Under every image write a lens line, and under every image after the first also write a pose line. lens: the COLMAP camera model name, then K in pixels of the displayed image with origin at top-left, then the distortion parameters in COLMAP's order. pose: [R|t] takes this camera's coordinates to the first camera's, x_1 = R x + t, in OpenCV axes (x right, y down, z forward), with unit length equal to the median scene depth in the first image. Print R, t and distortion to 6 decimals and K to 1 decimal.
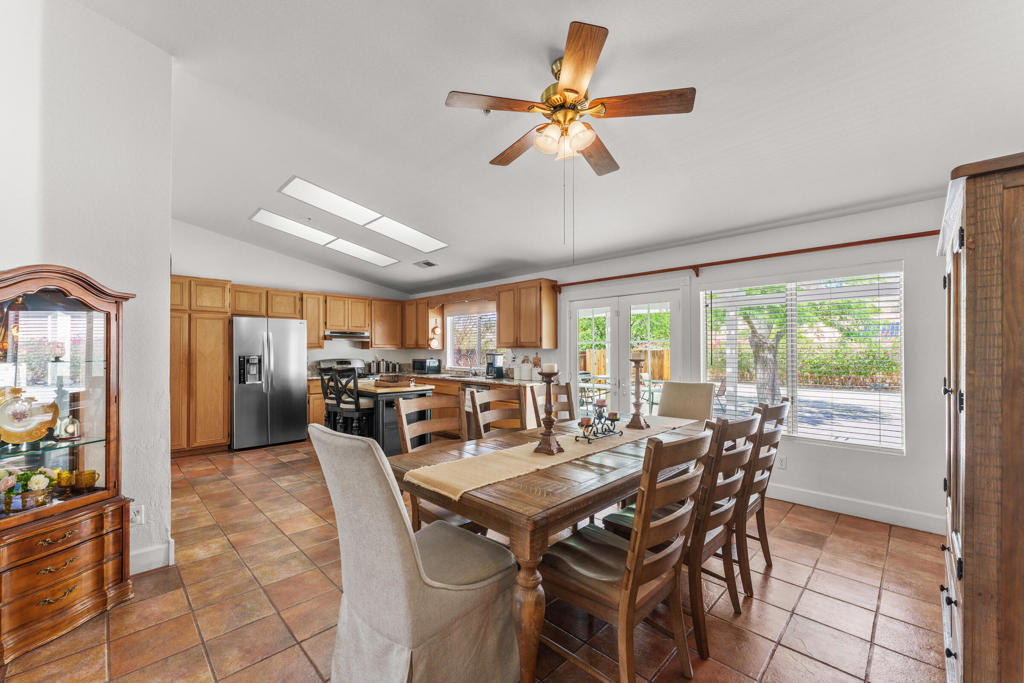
lens RADIAL K [[407.5, 0, 509.1], [0, 407.5, 347.6], [0, 0, 1]] dist [0.000550, 0.000072]
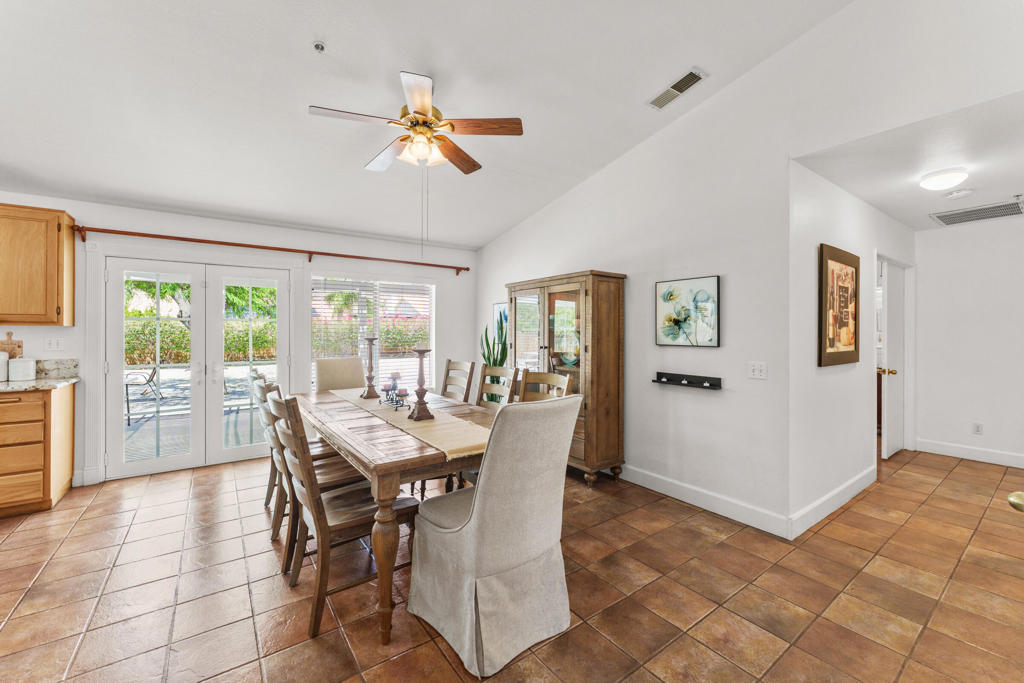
lens RADIAL K [[413.0, 0, 509.8], [0, 413.0, 332.3], [0, 0, 1]] dist [-0.000264, -0.000022]
pose [[0.158957, -0.002404, 0.987283, -0.366024], [-0.011581, 0.999924, 0.004299, 0.001623], [-0.987218, -0.012117, 0.158917, 0.203463]]
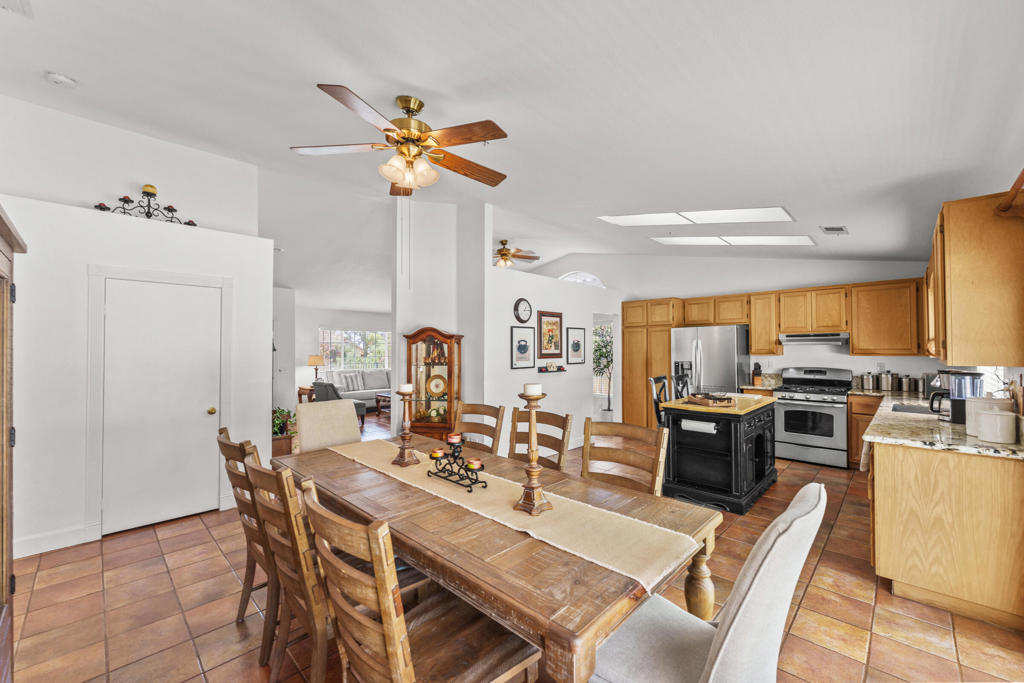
lens RADIAL K [[410.1, 0, 511.2], [0, 410.1, 343.8], [0, 0, 1]] dist [0.000379, -0.000032]
pose [[0.015461, -0.013323, -0.999792, 0.436260], [0.013441, 0.999824, -0.013116, -0.018611], [0.999790, -0.013235, 0.015638, 0.456476]]
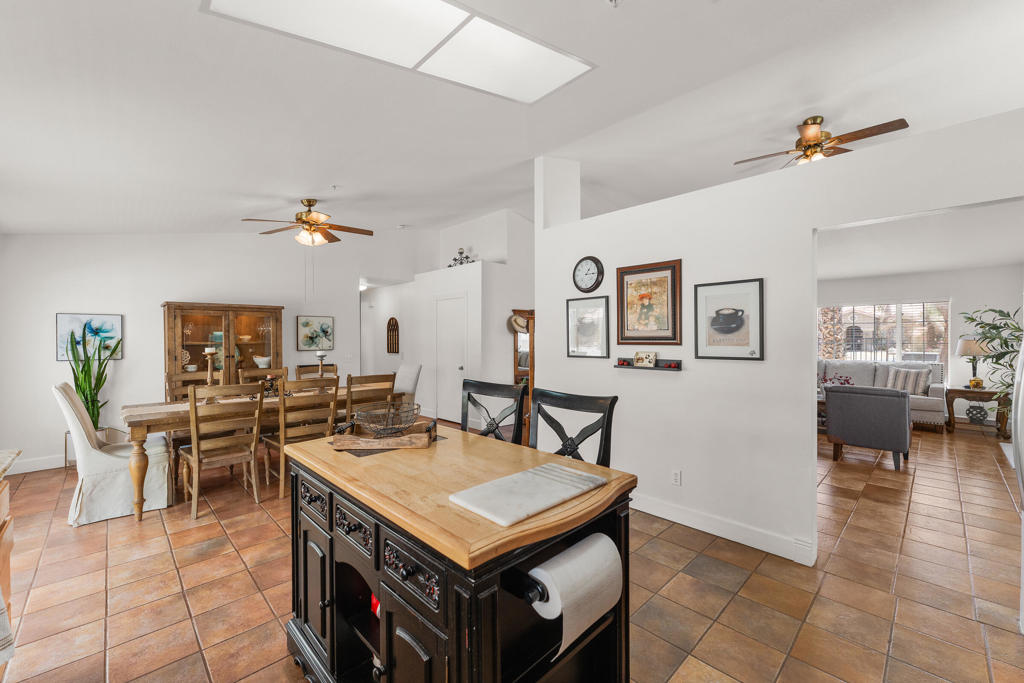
lens RADIAL K [[413.7, 0, 508.9], [0, 413.7, 339.4], [0, 0, 1]] dist [0.000457, -0.000197]
pose [[-0.999832, 0.002773, 0.018131, -0.316775], [0.002682, 0.999984, -0.005065, -0.001950], [-0.018145, -0.005016, -0.999823, 1.096960]]
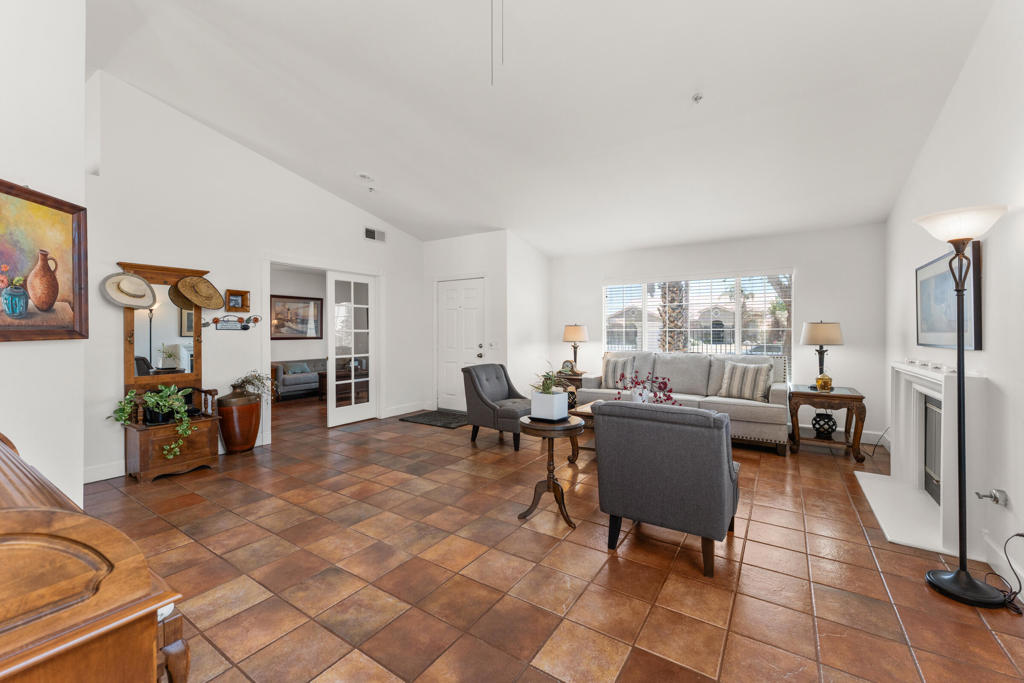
lens RADIAL K [[417.2, 0, 509.6], [0, 417.2, 331.7], [0, 0, 1]] dist [0.000134, -0.000003]
pose [[-0.978629, -0.000223, -0.205636, -0.728813], [0.001756, 0.999954, -0.009438, 0.017556], [0.205628, -0.009597, -0.978583, 0.689097]]
